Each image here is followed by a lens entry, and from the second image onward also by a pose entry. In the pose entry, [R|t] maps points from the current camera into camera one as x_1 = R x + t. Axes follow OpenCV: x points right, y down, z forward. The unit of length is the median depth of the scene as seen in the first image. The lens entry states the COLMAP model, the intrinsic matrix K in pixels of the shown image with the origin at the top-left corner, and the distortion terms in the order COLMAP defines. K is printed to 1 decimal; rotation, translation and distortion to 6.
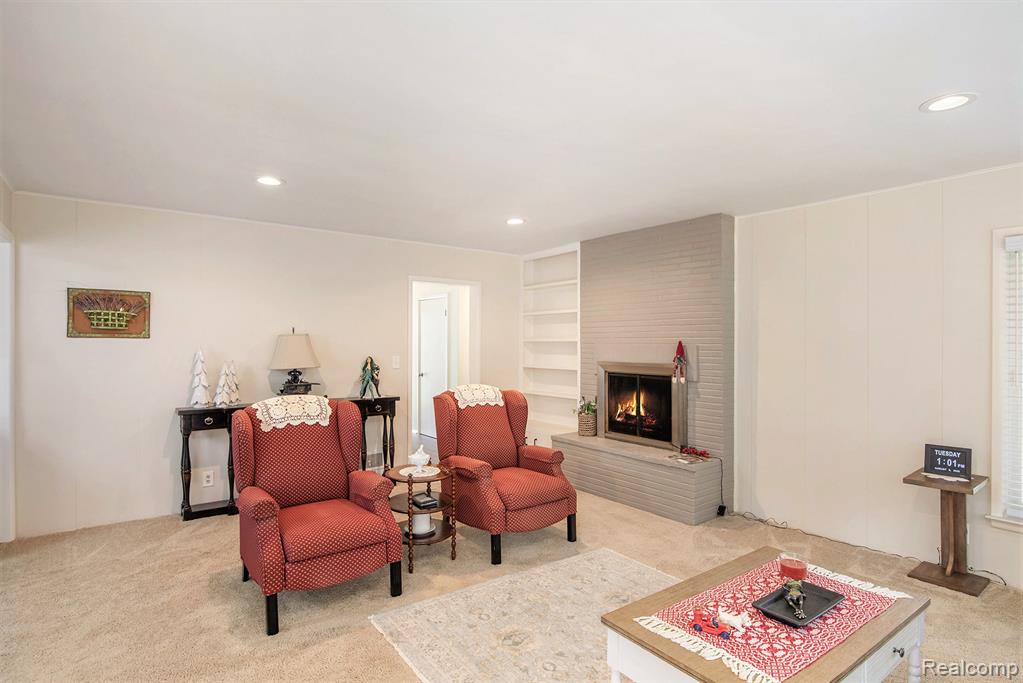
lens RADIAL K [[523.1, 0, 509.0], [0, 523.1, 341.0], [0, 0, 1]] dist [-0.016103, 0.000422]
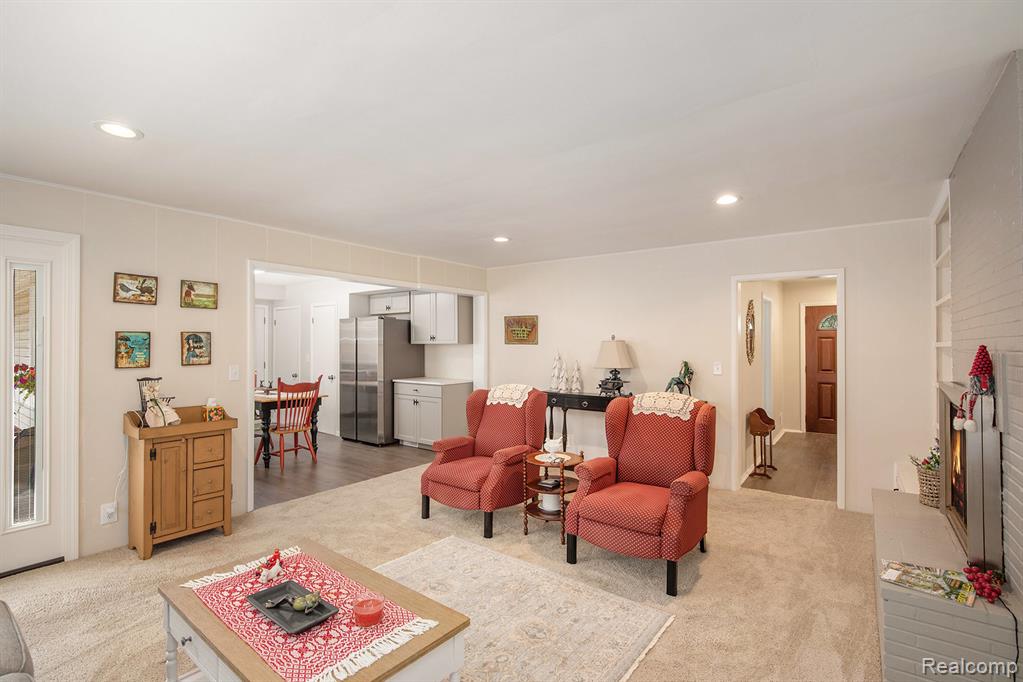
lens RADIAL K [[475.0, 0, 504.4], [0, 475.0, 343.3], [0, 0, 1]] dist [-0.018927, -0.000459]
pose [[0.280335, -0.006097, -0.959883, 0.705777], [0.000645, 0.999981, -0.006164, 0.000246], [0.959902, 0.001109, 0.280334, 0.517020]]
